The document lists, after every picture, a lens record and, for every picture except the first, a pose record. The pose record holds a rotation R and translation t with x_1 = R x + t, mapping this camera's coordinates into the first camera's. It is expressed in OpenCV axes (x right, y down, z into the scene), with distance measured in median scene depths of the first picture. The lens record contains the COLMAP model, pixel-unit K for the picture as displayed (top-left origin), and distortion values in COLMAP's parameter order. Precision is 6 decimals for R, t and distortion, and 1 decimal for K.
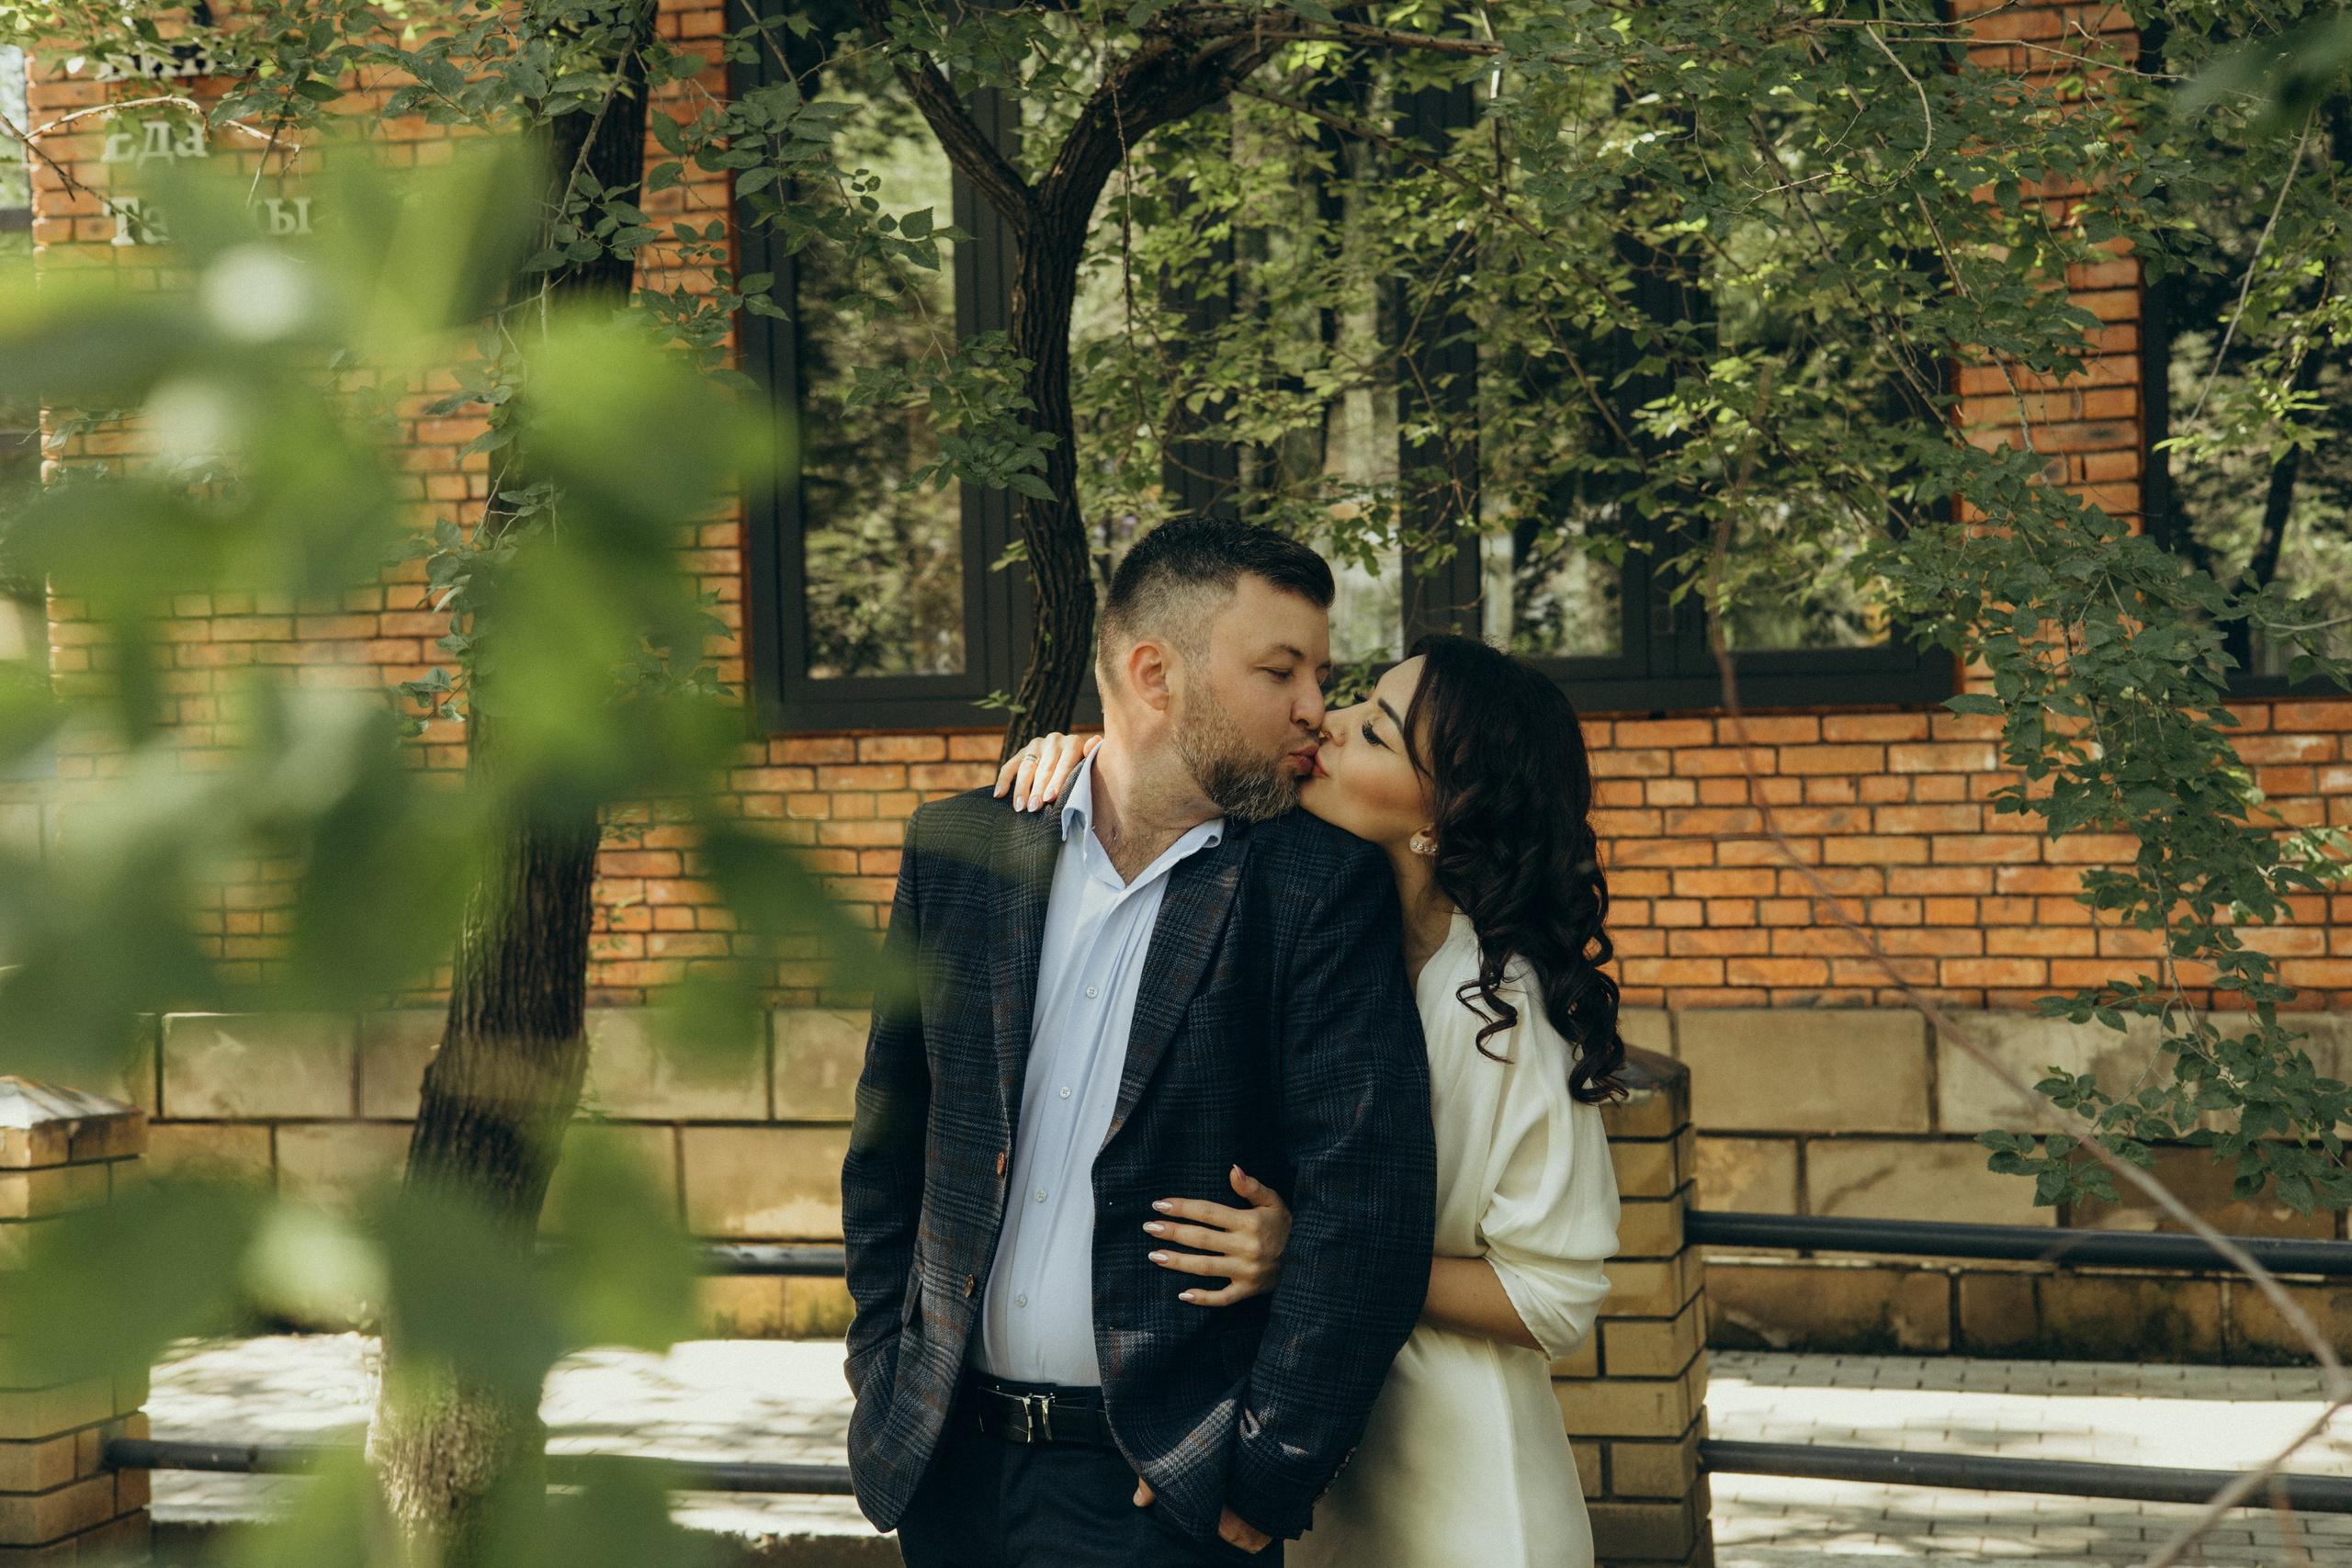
lens RADIAL K [[3289.6, 0, 1187.5], [0, 3289.6, 797.3], [0, 0, 1]] dist [0.288752, -0.641827]
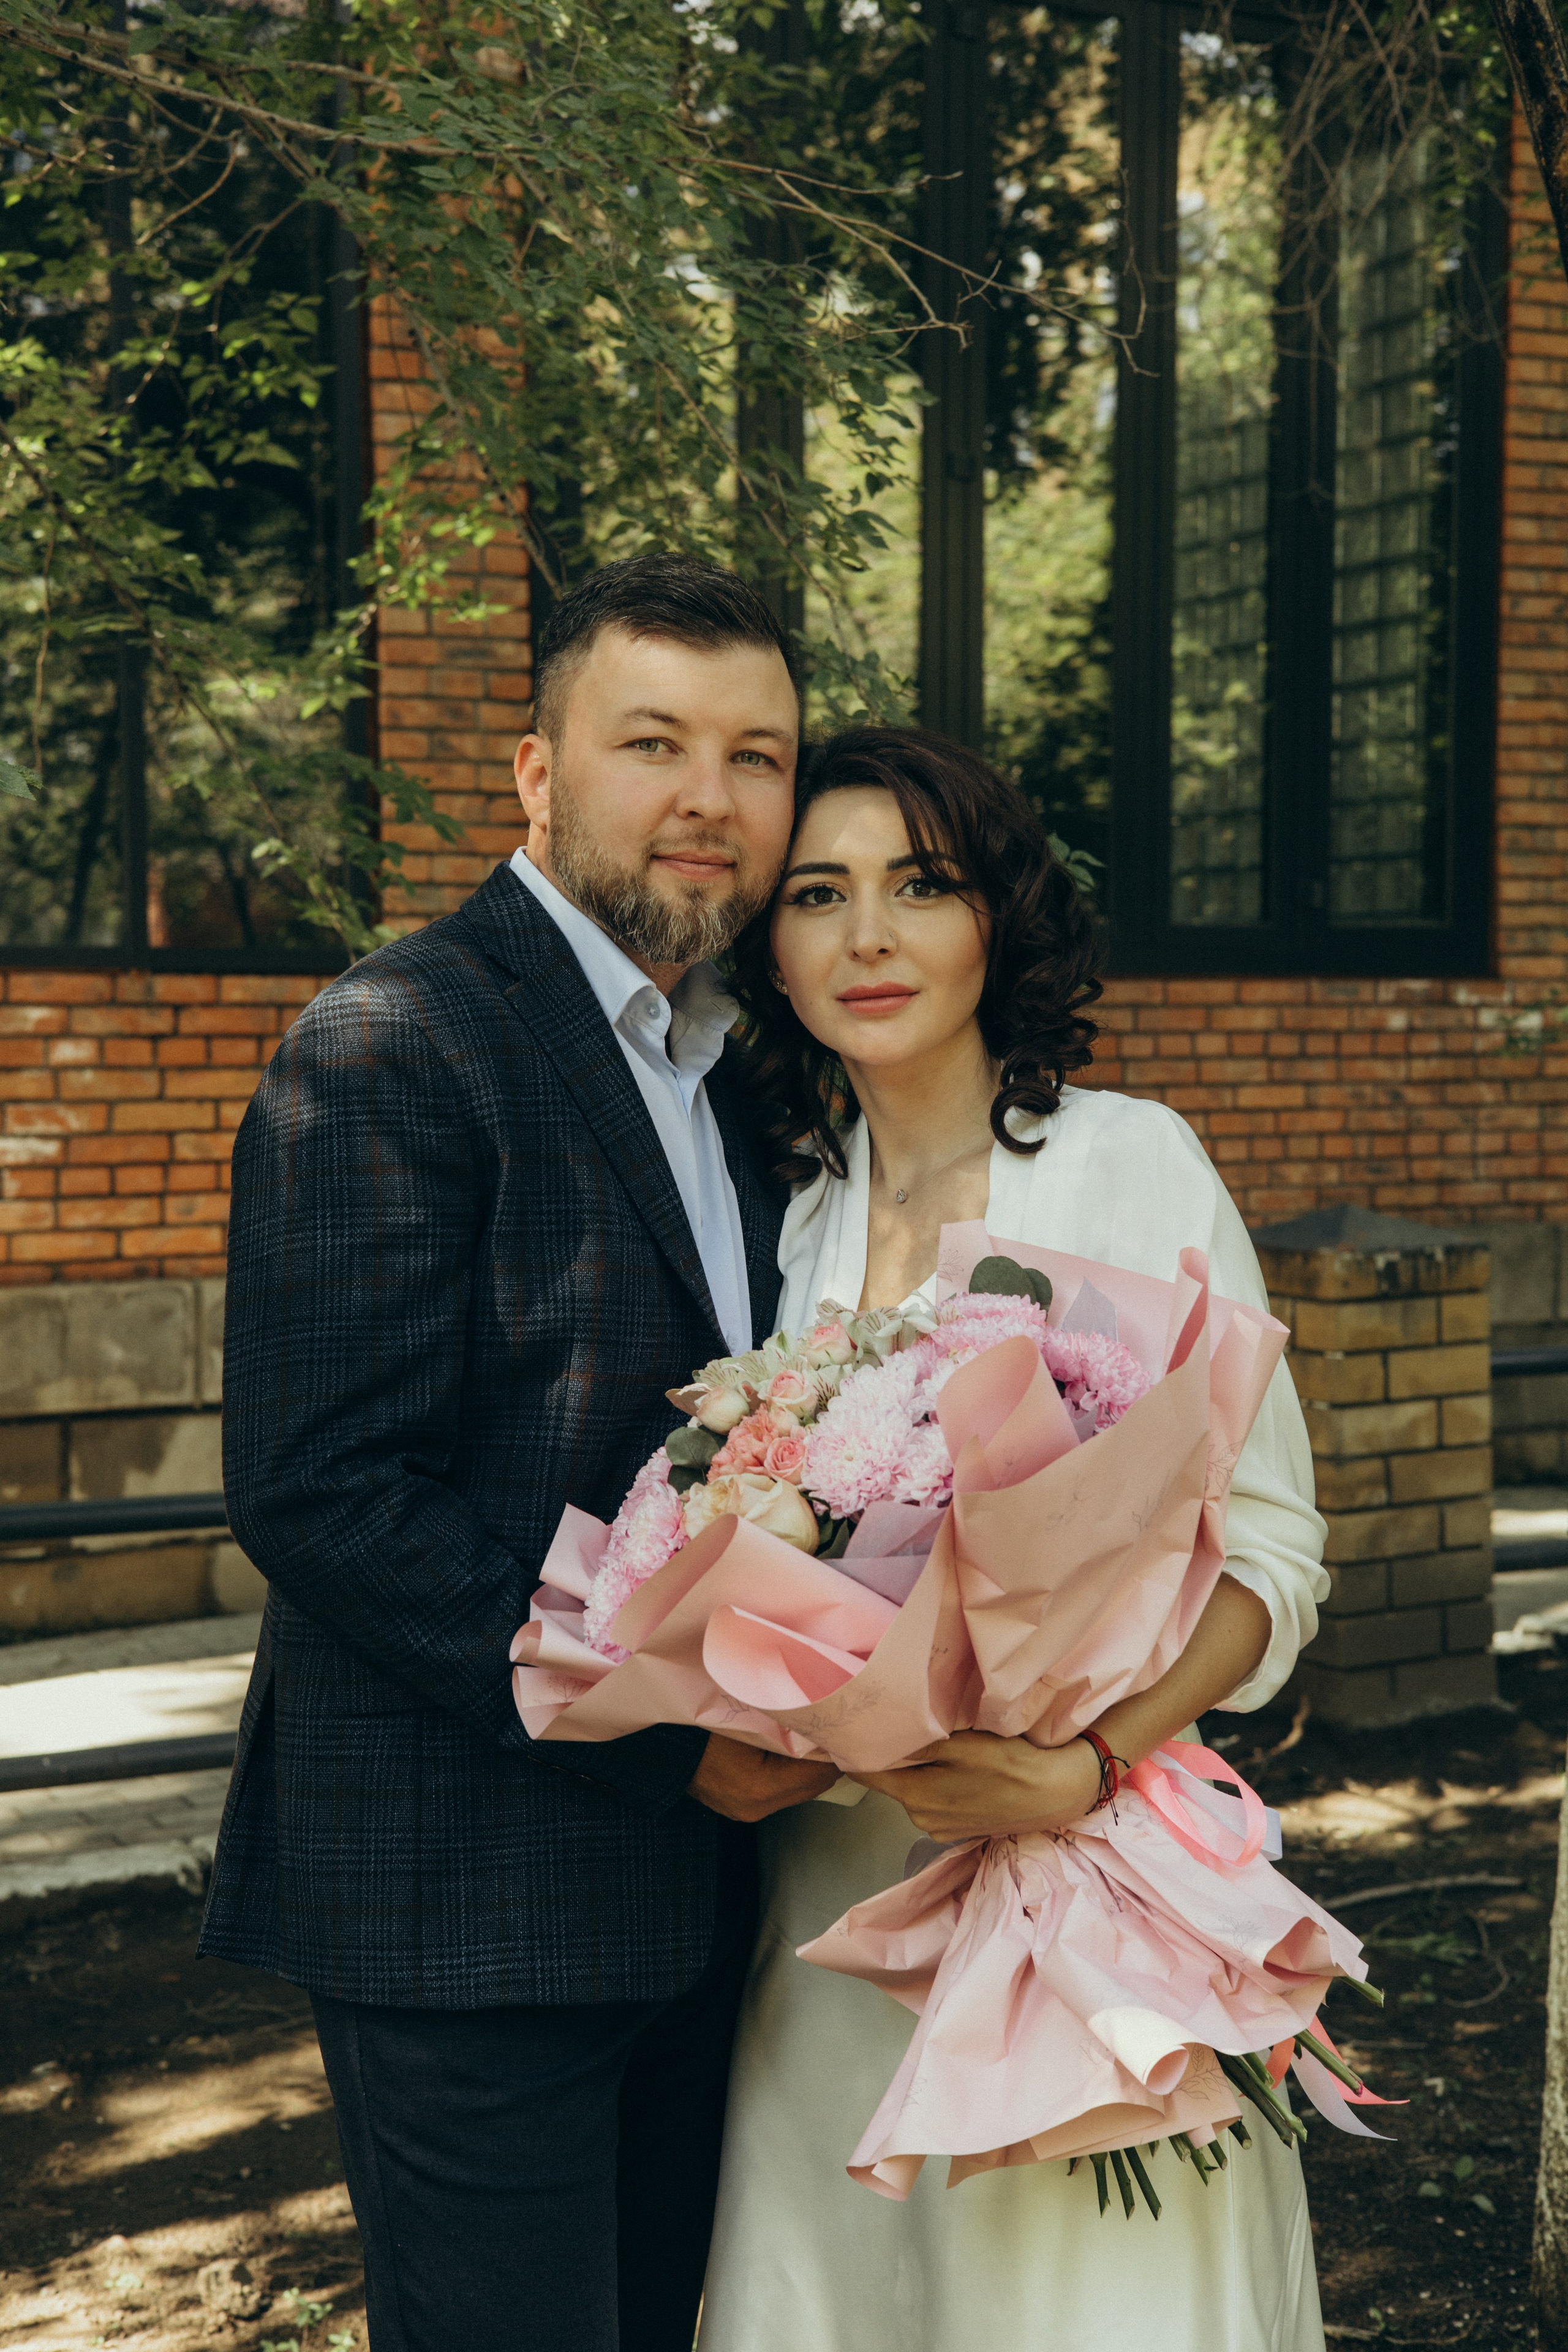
lens RADIAL K [[3289.9, 0, 791.6], [0, 3289.9, 1183.0], [0, 0, 1]] dist [0.288752, -0.641827]
pose [[0.691690, -0.018247, 0.721964, -0.217194], [-0.009520, 0.999364, 0.034379, -0.002421], [-0.722132, -0.030653, 0.691076, 0.156139]]
